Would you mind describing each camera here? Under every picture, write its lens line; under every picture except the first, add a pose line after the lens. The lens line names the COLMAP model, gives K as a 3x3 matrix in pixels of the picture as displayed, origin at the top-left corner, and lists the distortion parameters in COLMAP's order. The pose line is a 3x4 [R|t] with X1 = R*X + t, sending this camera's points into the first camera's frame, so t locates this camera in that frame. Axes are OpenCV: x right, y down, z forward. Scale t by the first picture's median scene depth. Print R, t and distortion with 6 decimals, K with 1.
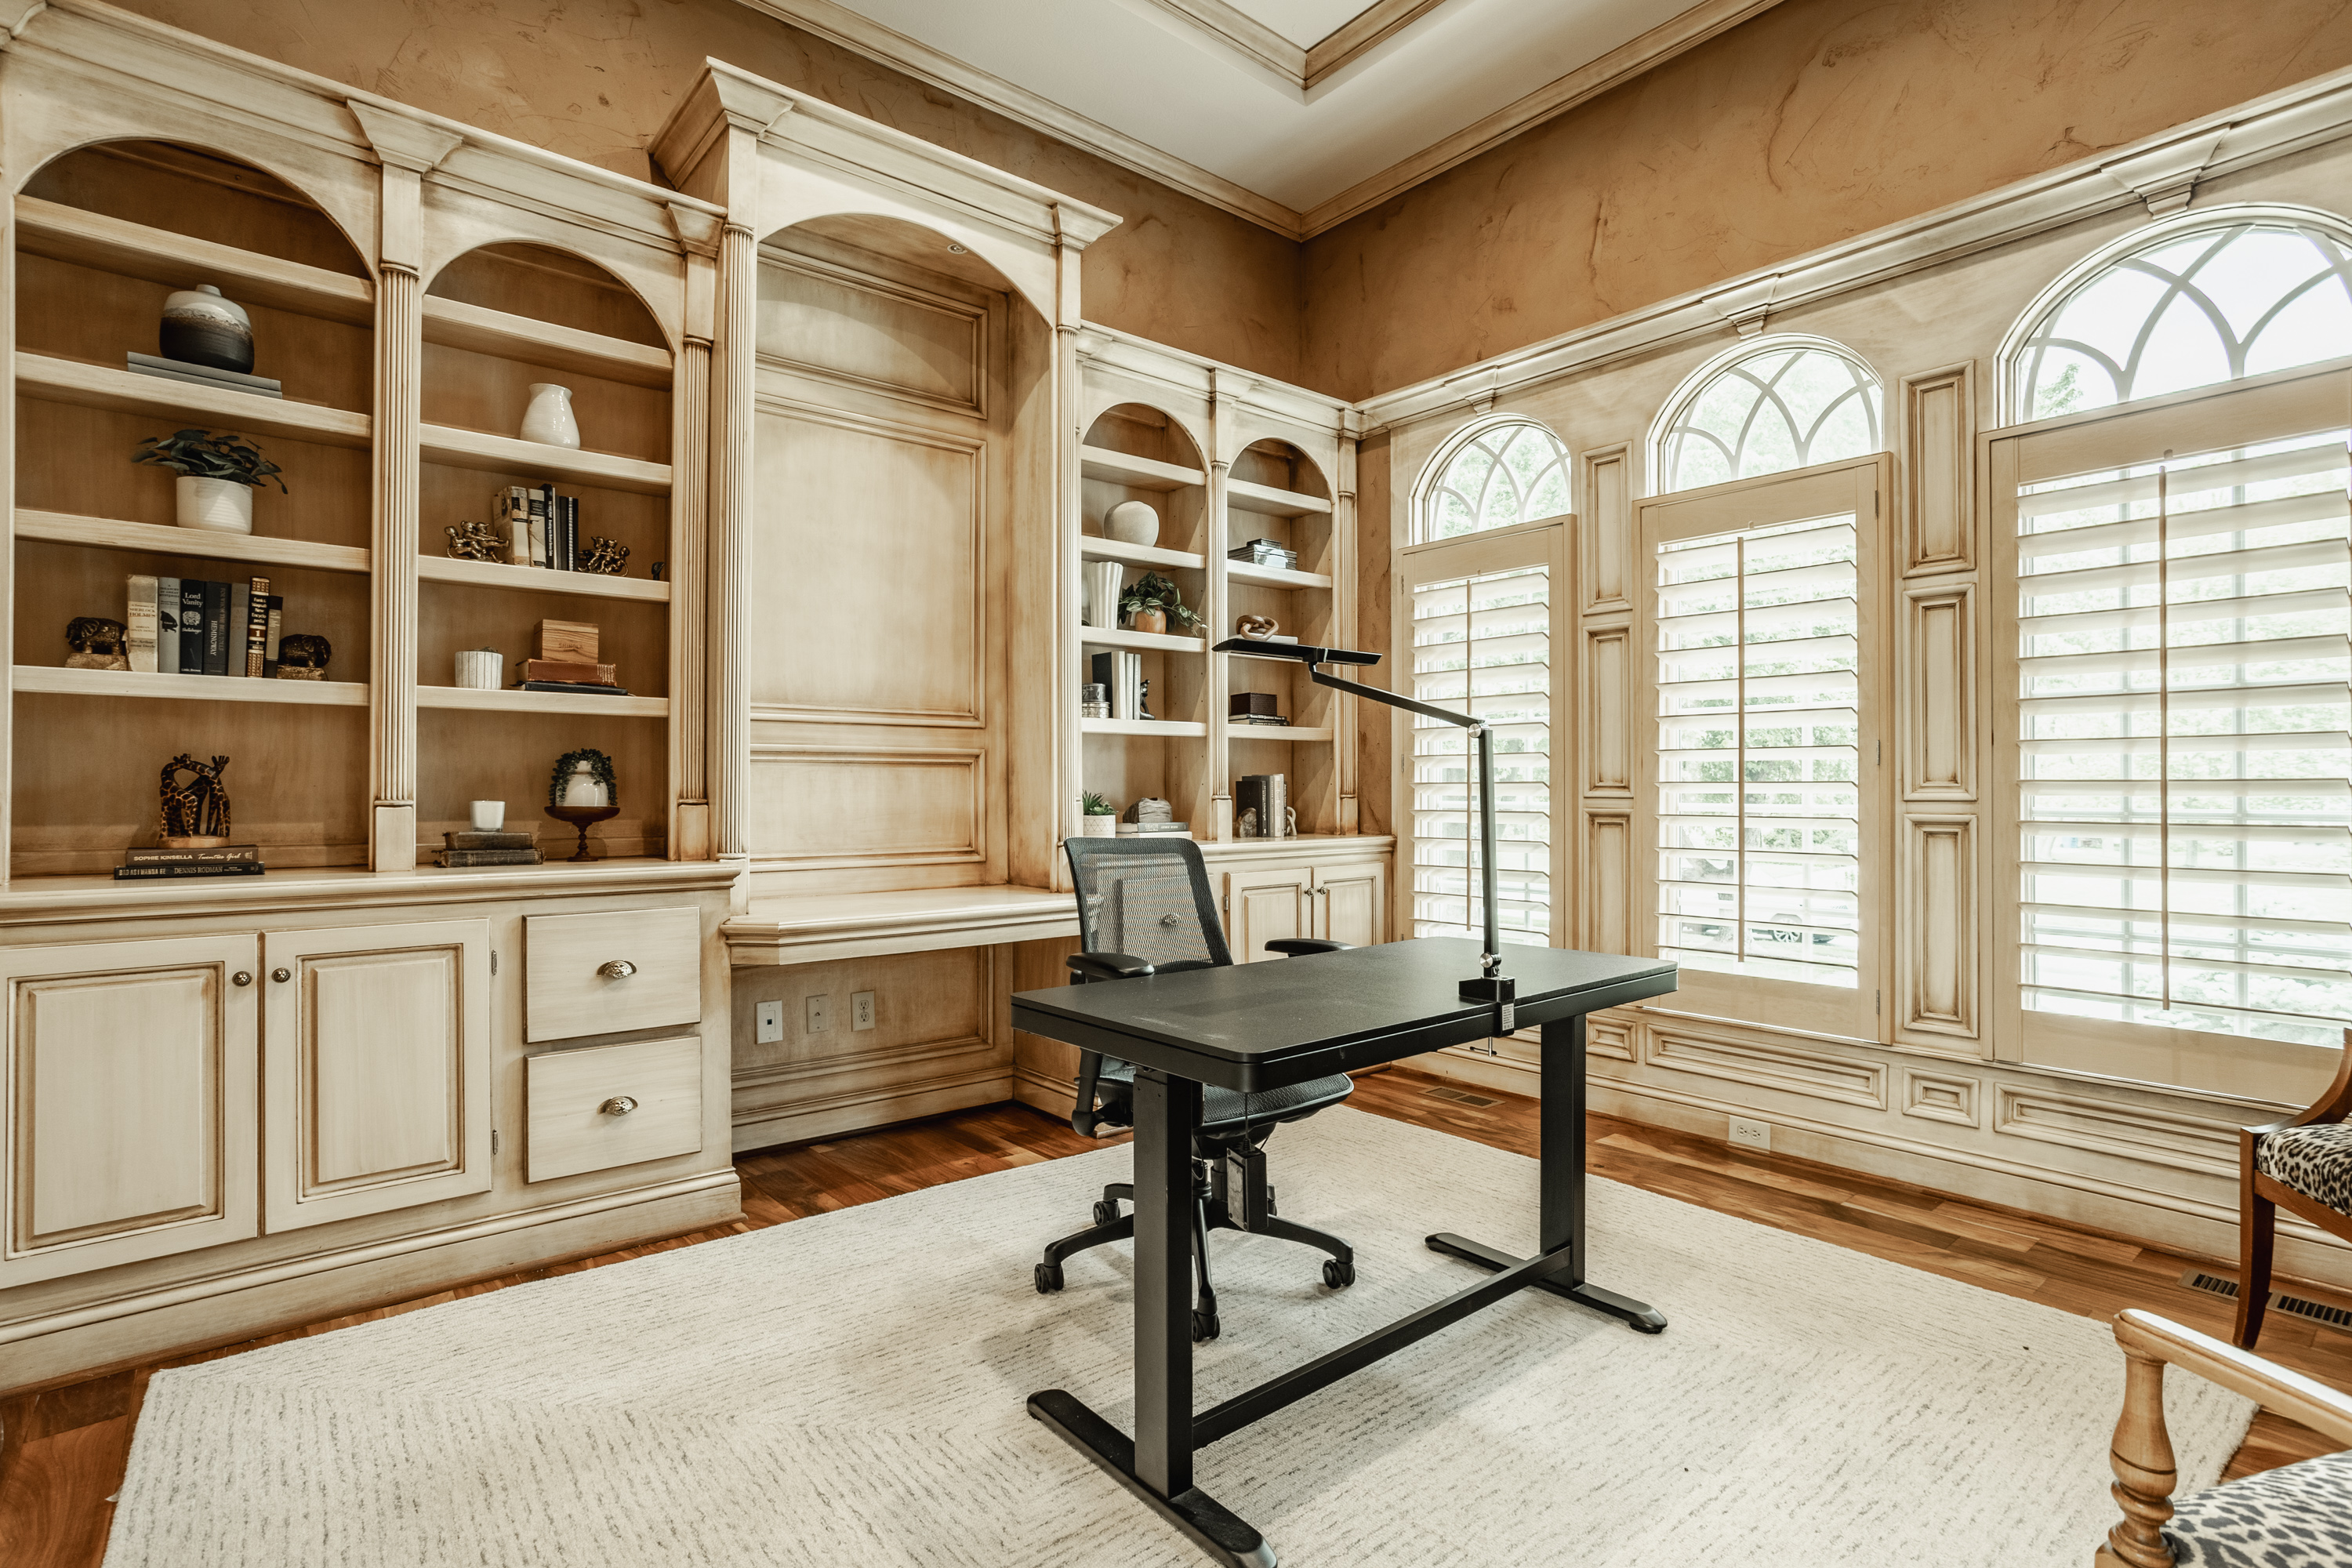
lens RADIAL K [[1169.4, 0, 1174.2], [0, 1169.4, 791.1], [0, 0, 1]] dist [-0.000330, 0.011594]
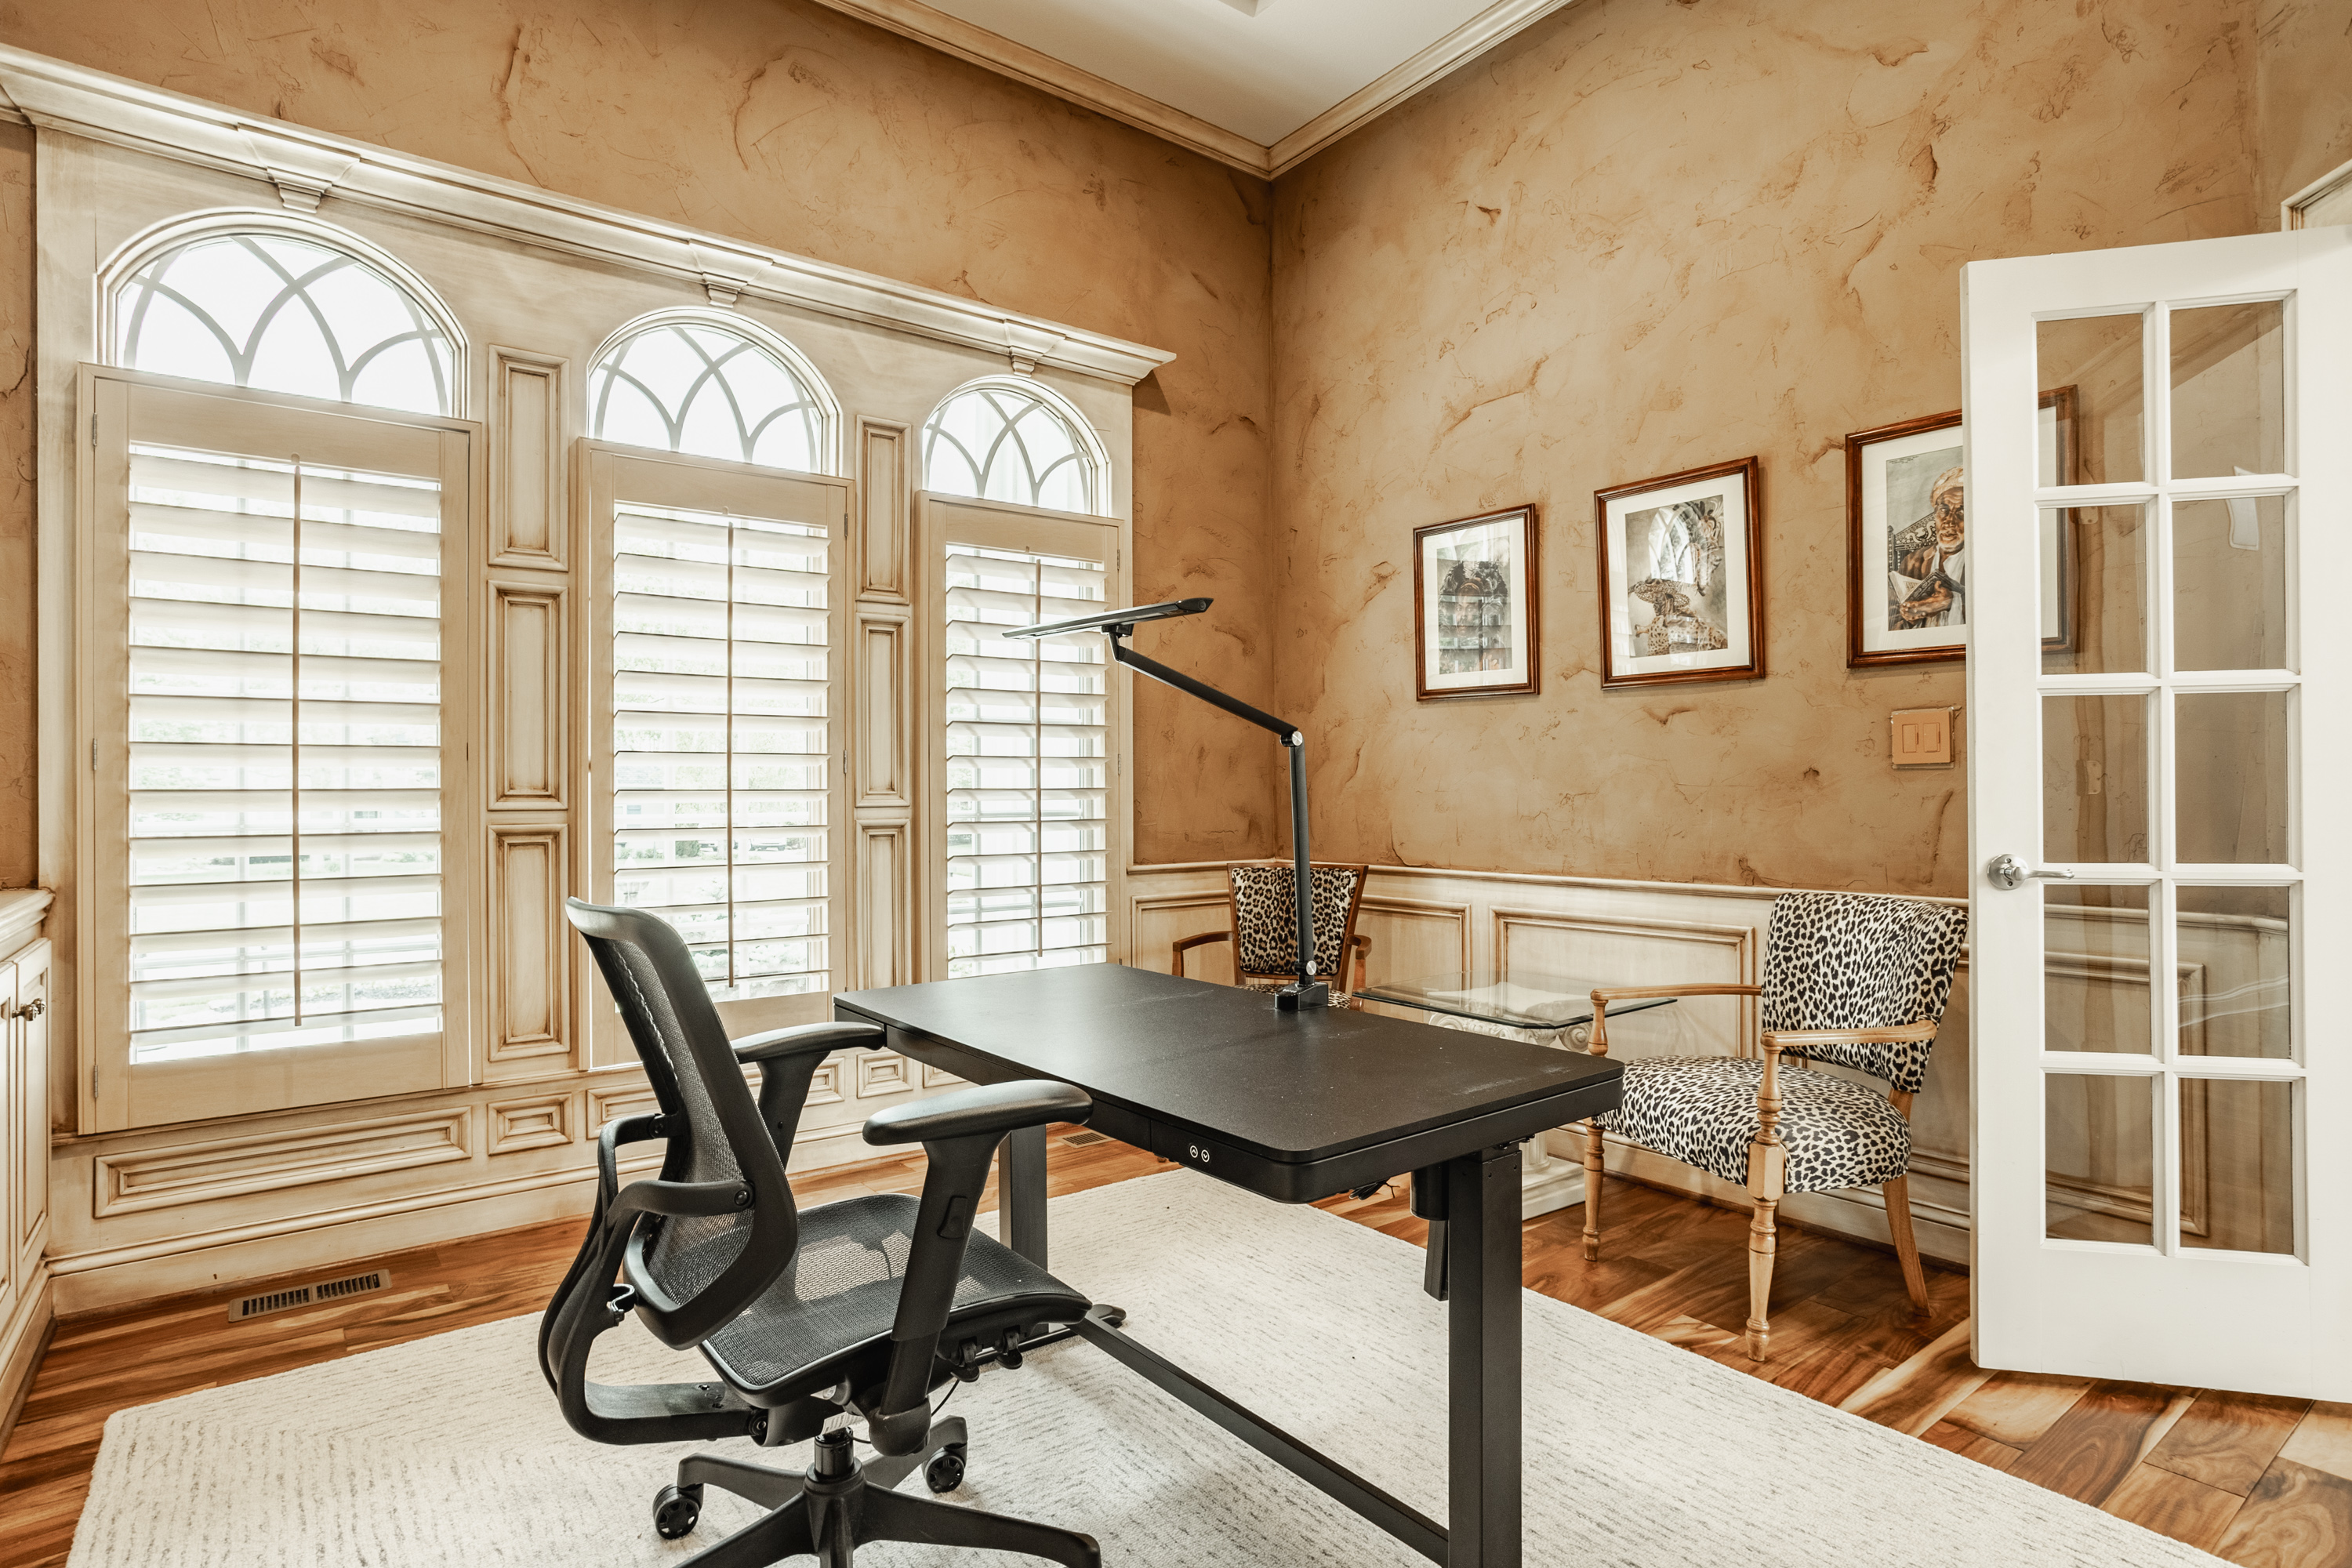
lens RADIAL K [[1268.3, 0, 1181.2], [0, 1268.3, 778.6], [0, 0, 1]] dist [0.000852, 0.033335]
pose [[0.070733, 0.011250, 0.997432, -0.429574], [0.008697, 0.999891, -0.011894, -0.001269], [-0.997457, 0.009516, 0.070627, 0.515470]]
